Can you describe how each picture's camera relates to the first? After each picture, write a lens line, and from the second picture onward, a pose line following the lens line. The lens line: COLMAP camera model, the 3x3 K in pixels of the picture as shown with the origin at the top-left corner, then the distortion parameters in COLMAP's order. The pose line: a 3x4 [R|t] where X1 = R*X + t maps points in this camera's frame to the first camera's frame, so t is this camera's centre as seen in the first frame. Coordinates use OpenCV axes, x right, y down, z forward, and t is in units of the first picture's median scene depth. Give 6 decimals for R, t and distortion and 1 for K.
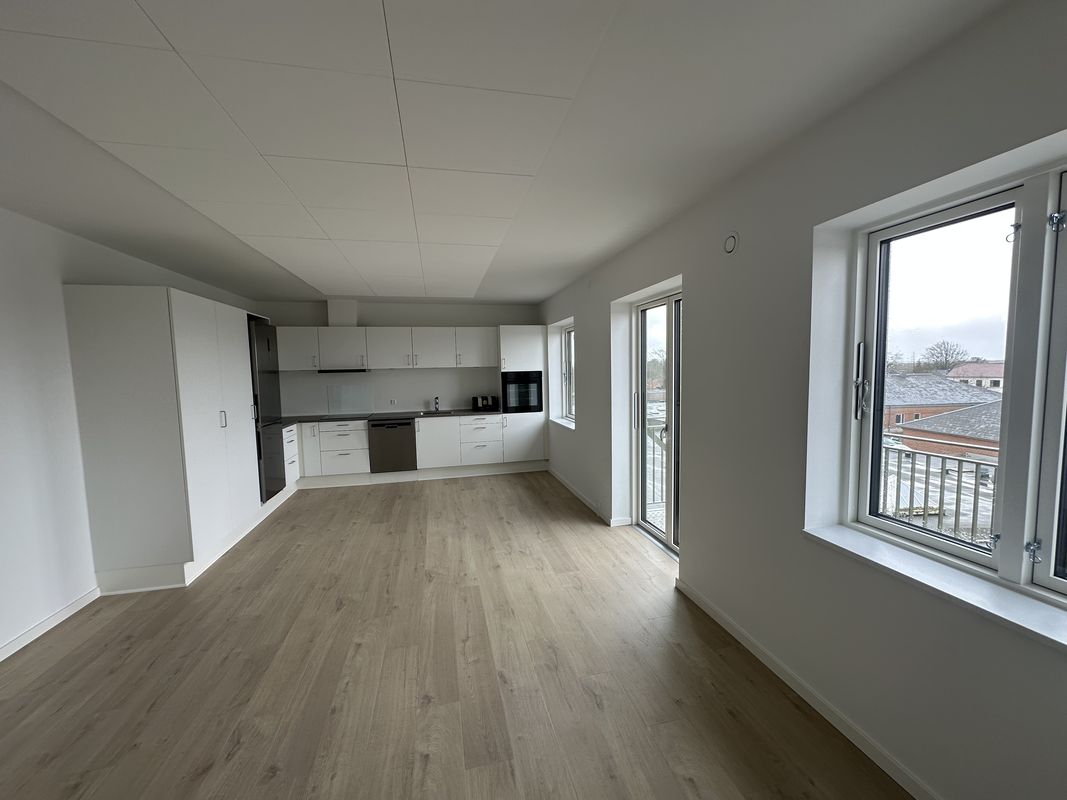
lens RADIAL K [[437.5, 0, 540.6], [0, 437.5, 402.0], [0, 0, 1]] dist [0.002454, 0.001458]
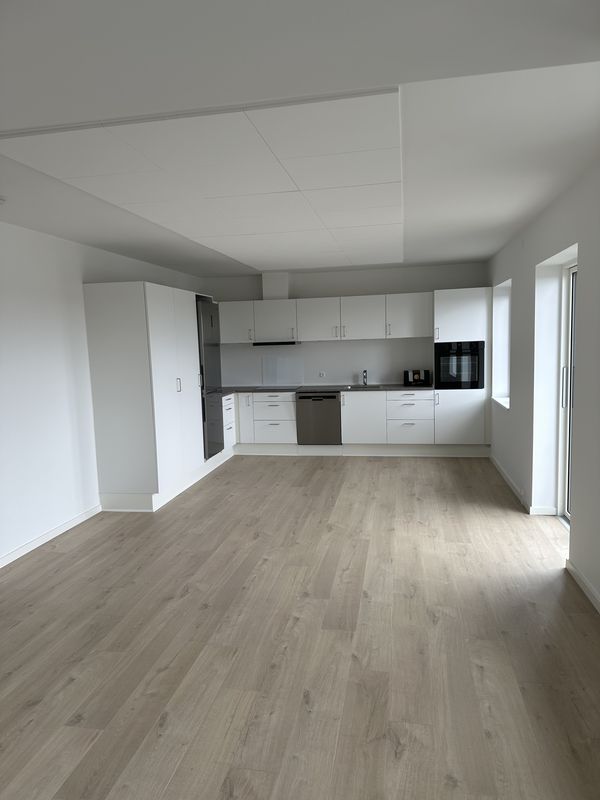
lens RADIAL K [[558.9, 0, 303.1], [0, 558.9, 402.2], [0, 0, 1]] dist [0.107647, -0.003994]
pose [[0.920945, 0.037114, -0.387921, 0.179245], [-0.020634, 0.998702, 0.046563, 0.006521], [0.389145, -0.034878, 0.920516, -0.269179]]
